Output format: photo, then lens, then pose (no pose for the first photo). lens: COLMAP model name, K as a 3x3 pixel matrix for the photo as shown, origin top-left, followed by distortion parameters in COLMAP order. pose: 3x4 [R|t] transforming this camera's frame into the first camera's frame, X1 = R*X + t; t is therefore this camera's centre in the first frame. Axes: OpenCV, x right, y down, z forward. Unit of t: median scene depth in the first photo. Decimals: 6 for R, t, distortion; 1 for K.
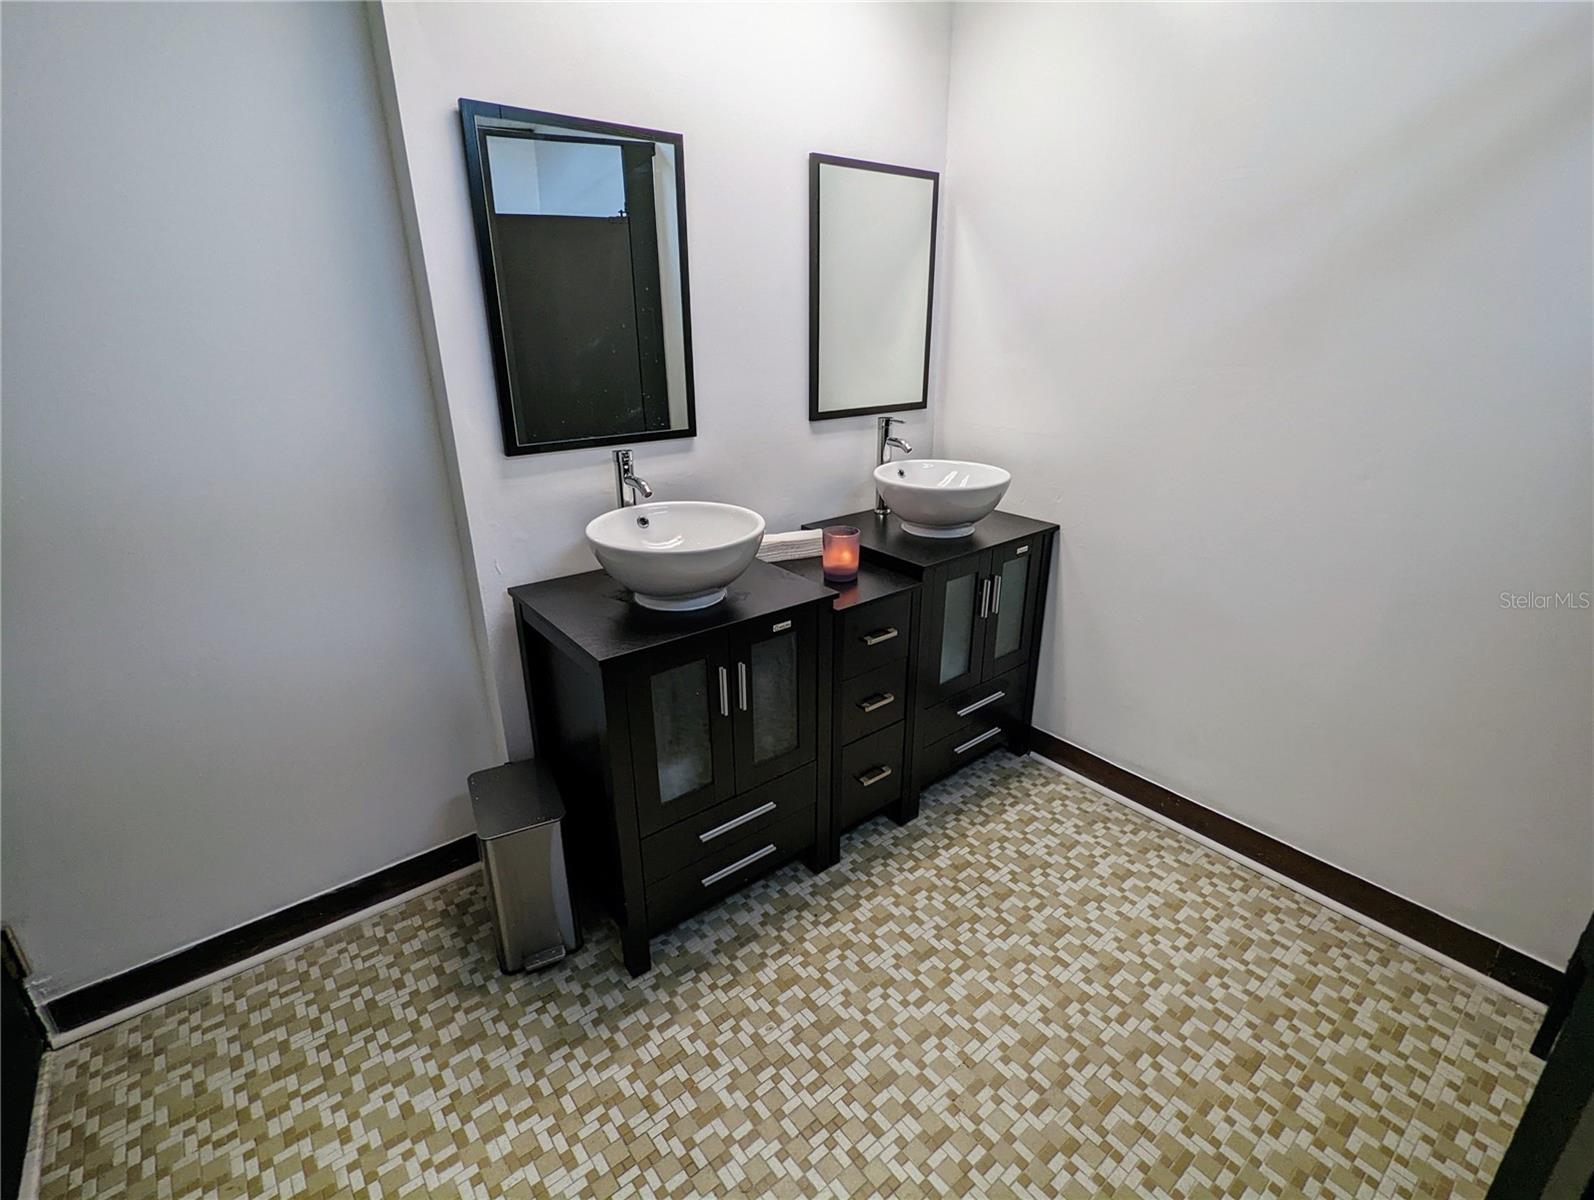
lens RADIAL K [[765.6, 0, 747.2], [0, 765.6, 464.0], [0, 0, 1]] dist [-0.000827, -0.000635]
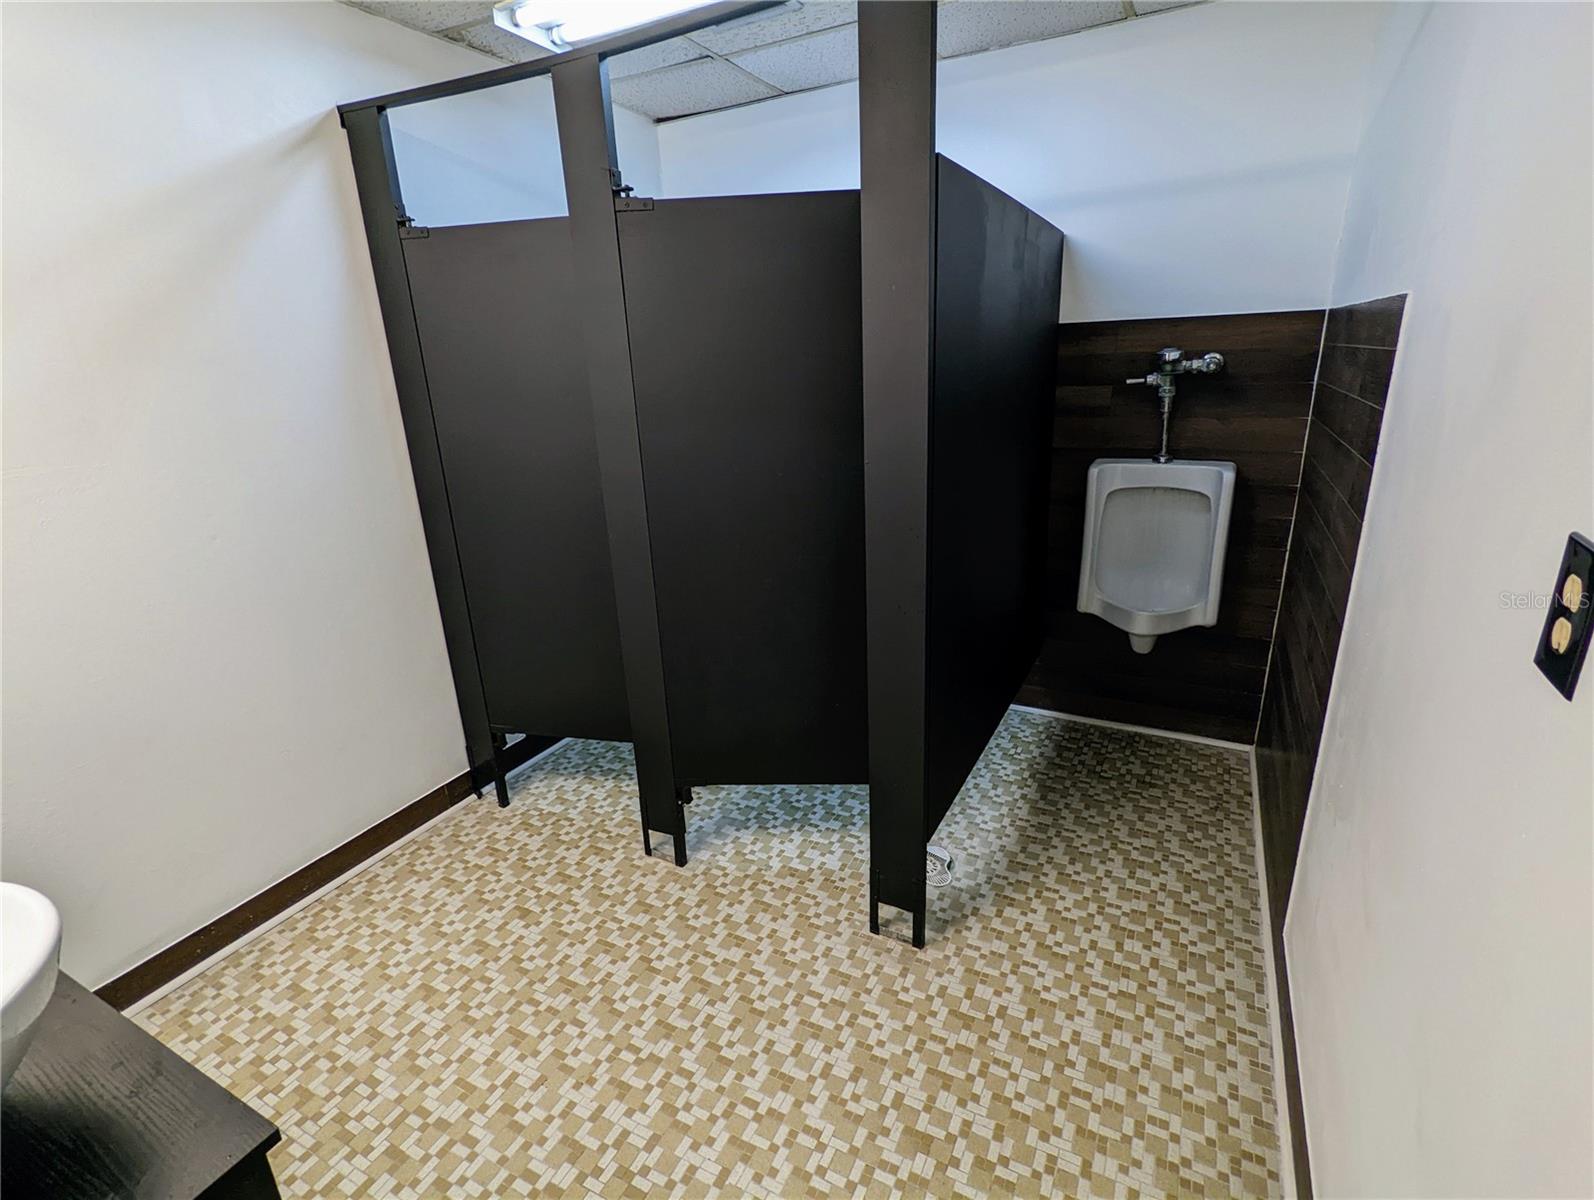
lens RADIAL K [[756.9, 0, 800.8], [0, 756.9, 594.0], [0, 0, 1]] dist [-0.000490, -0.000600]
pose [[-0.427262, -0.253424, 0.867884, -0.578917], [0.218733, 0.902425, 0.371193, -0.145426], [-0.877270, 0.348432, -0.330140, 0.737284]]
